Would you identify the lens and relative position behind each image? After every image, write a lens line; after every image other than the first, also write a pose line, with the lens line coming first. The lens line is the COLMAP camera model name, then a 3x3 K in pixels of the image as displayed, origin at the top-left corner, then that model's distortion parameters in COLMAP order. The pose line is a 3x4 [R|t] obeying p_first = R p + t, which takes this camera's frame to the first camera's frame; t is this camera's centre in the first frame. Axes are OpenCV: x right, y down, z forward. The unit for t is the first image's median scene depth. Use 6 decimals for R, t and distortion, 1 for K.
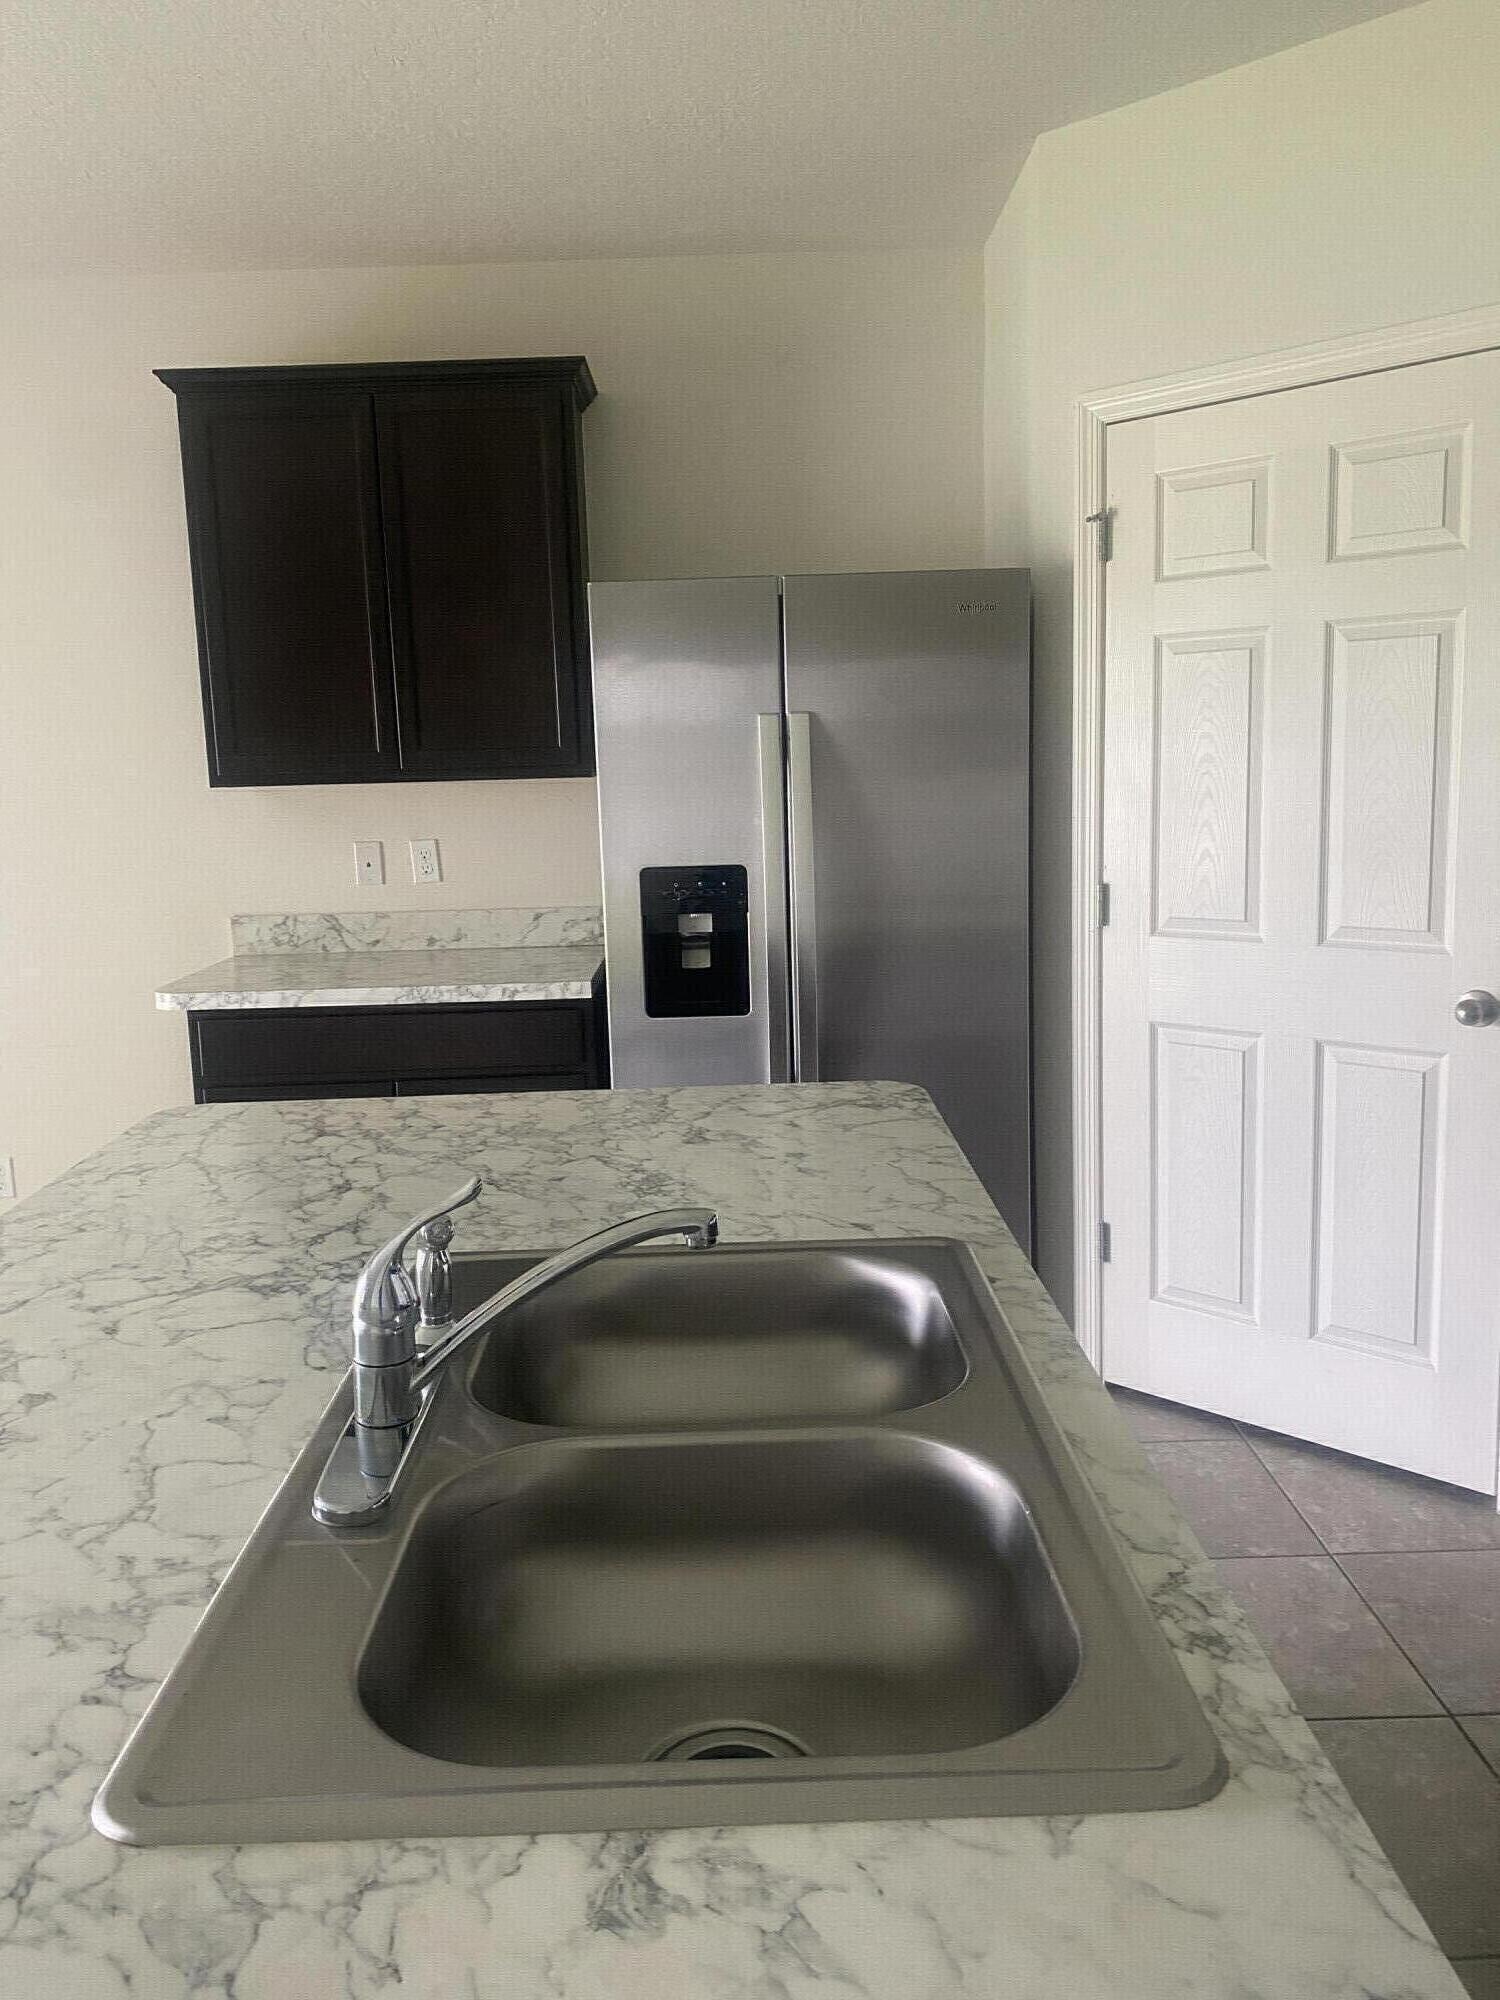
lens RADIAL K [[1523.8, 0, 764.4], [0, 1523.8, 993.2], [0, 0, 1]] dist [0.009795, -0.007640]
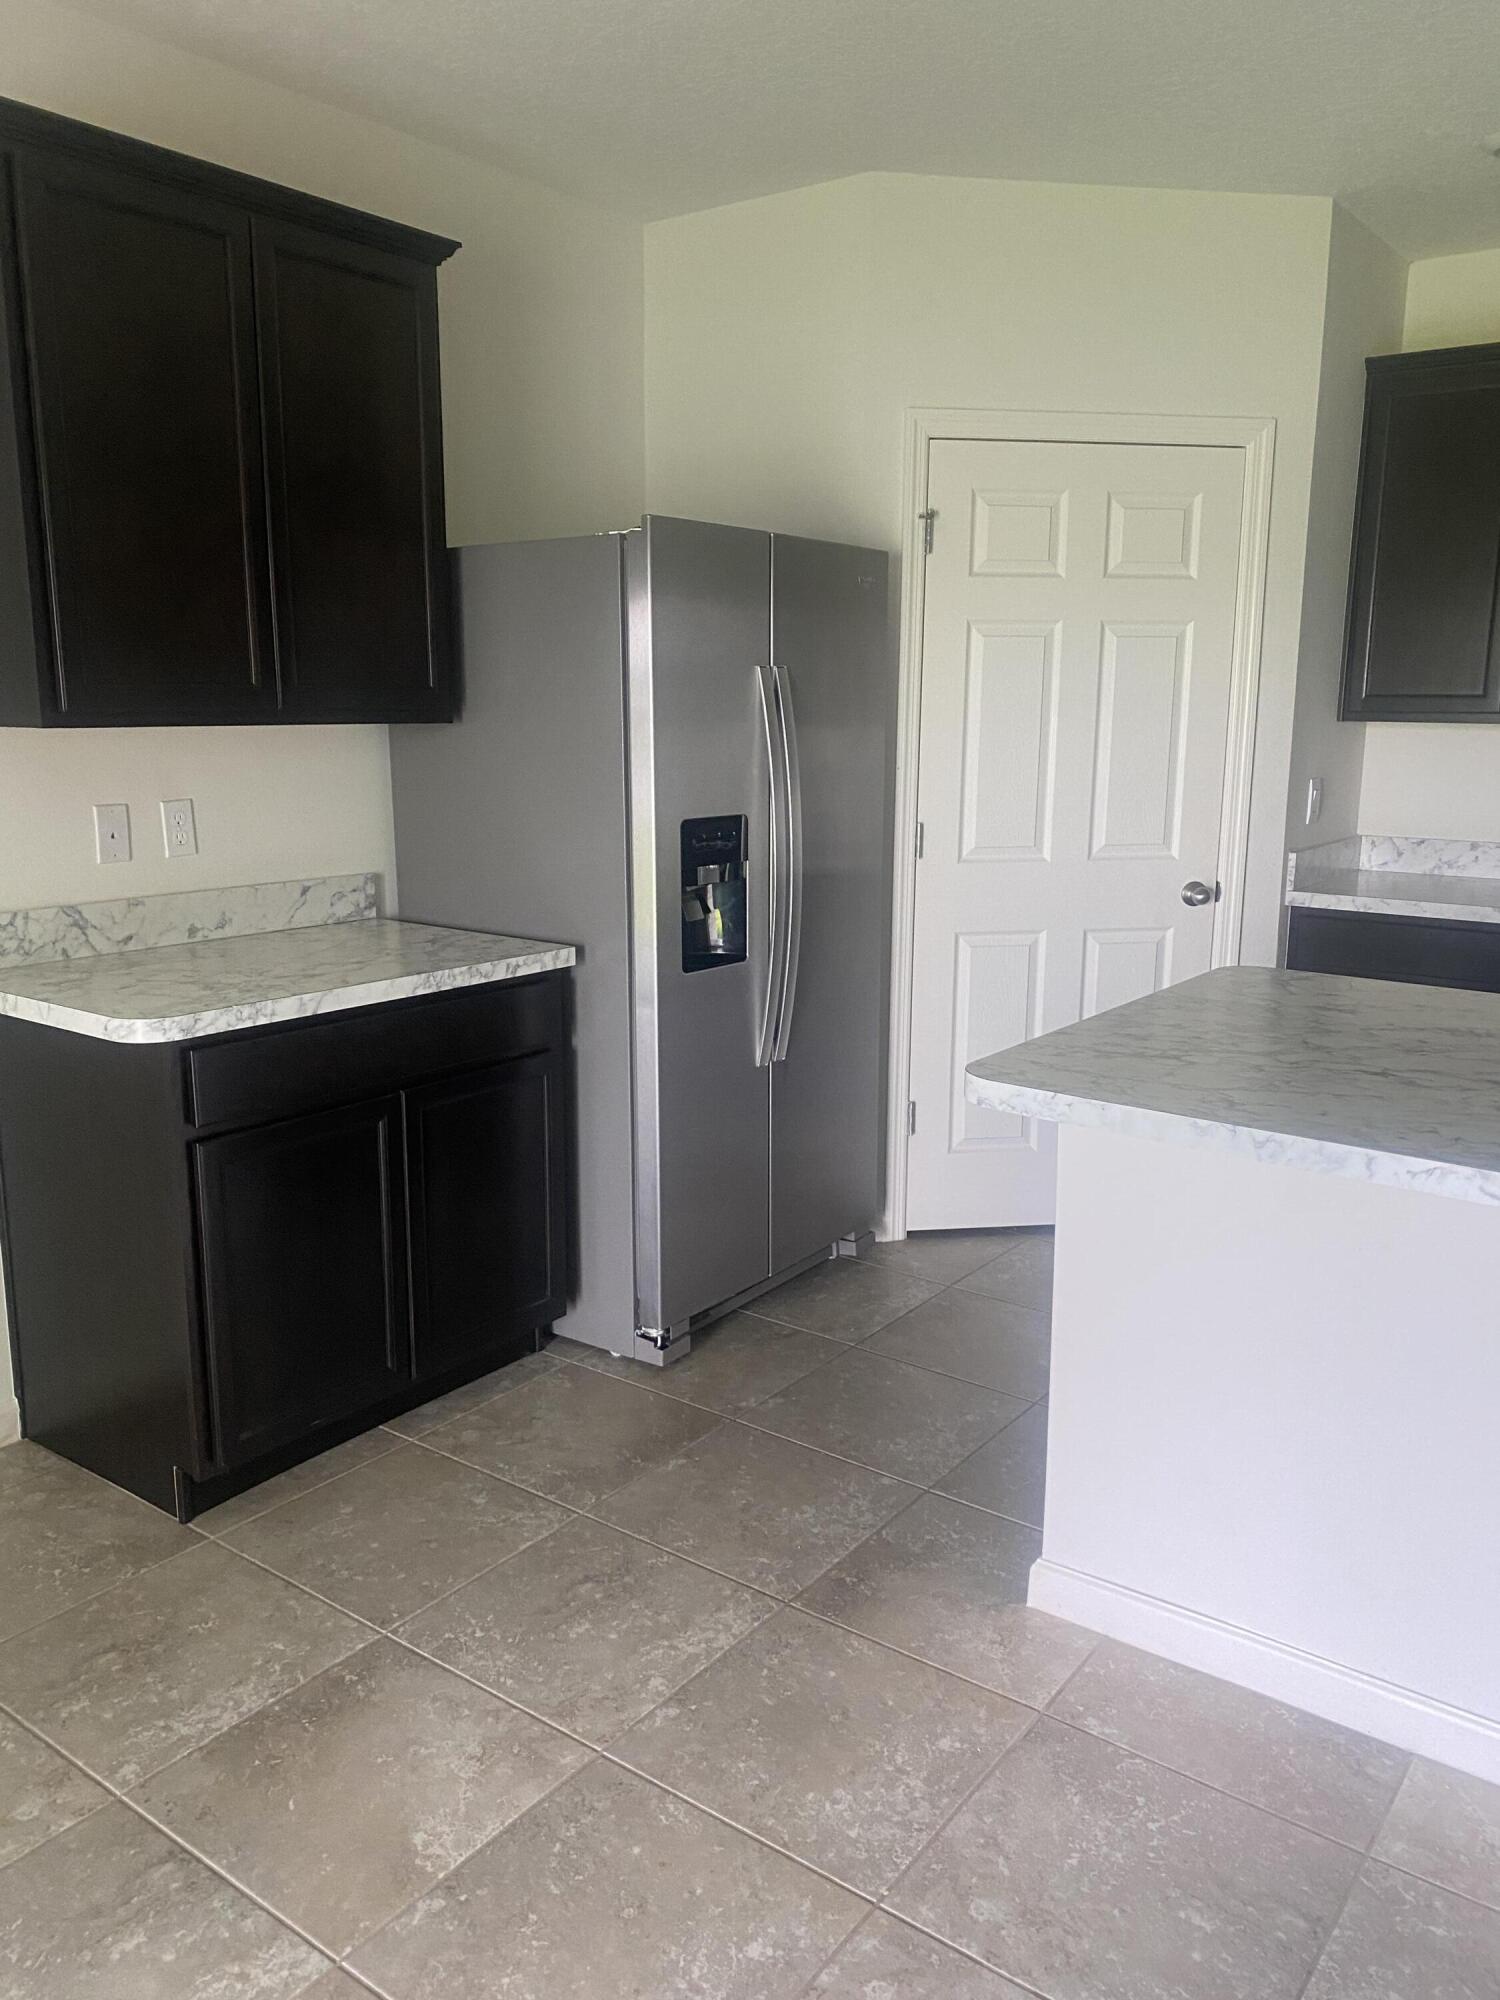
lens RADIAL K [[1523.8, 0, 762.4], [0, 1523.8, 1000.4], [0, 0, 1]] dist [0.009795, -0.007640]
pose [[0.603333, -0.120910, 0.788270, -0.743349], [0.101047, 0.992064, 0.074828, -0.031505], [-0.791062, 0.034506, 0.610763, 0.333604]]
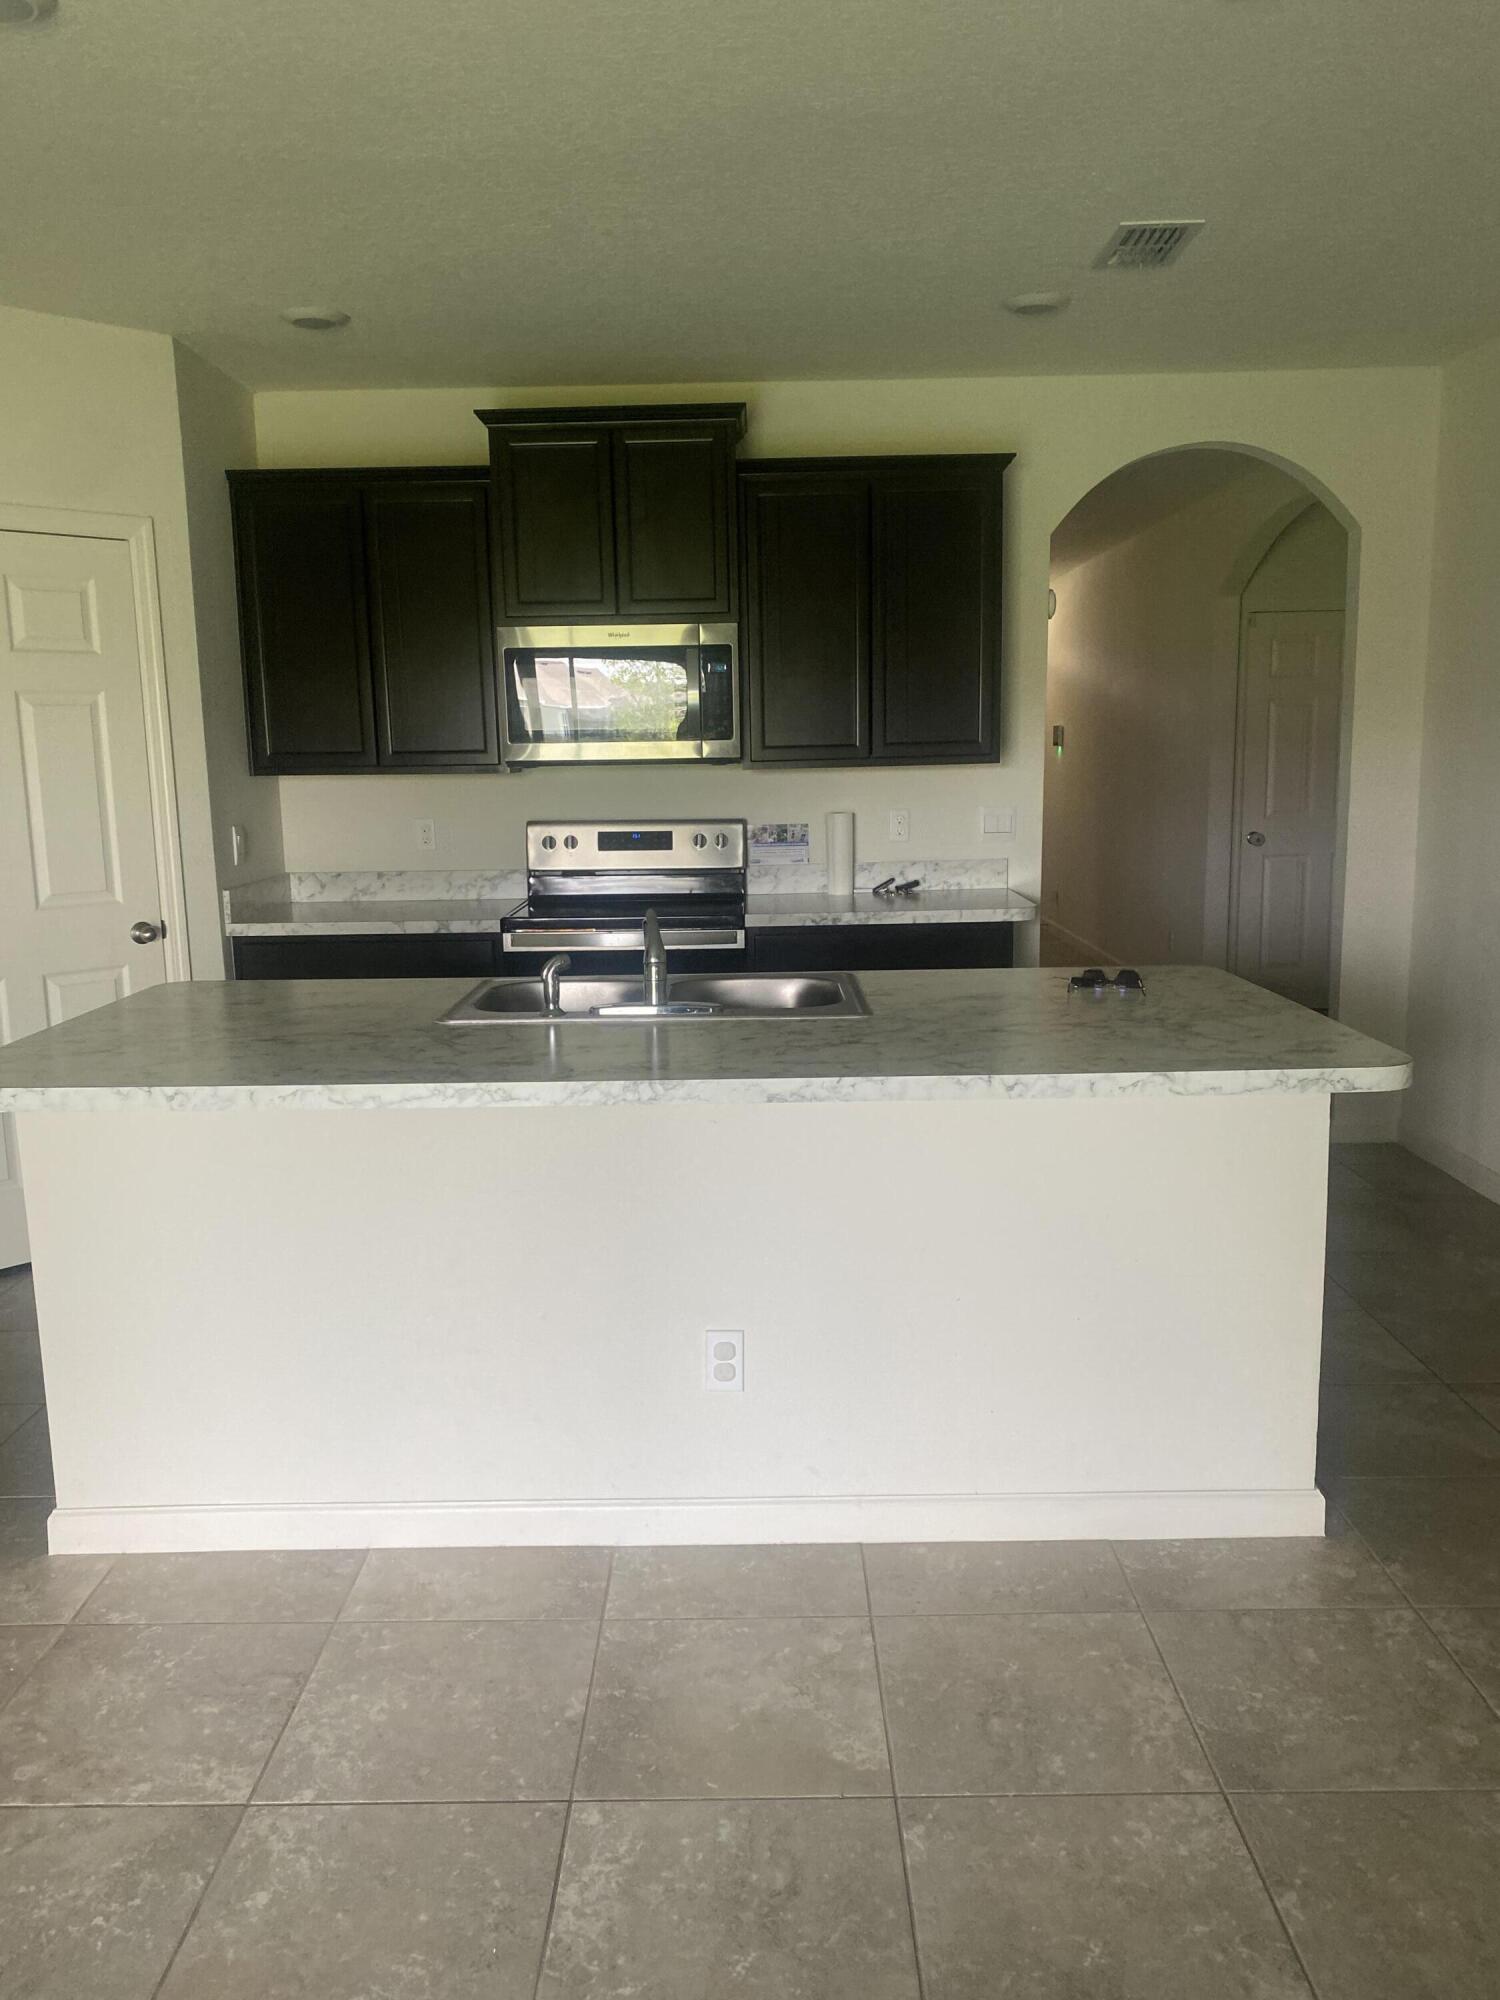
lens RADIAL K [[1523.8, 0, 733.2], [0, 1523.8, 1011.2], [0, 0, 1]] dist [0.009795, -0.007640]
pose [[0.032056, -0.136996, 0.990053, -0.889559], [0.177928, 0.975522, 0.129224, -0.007073], [-0.983521, 0.172016, 0.055646, 0.231175]]
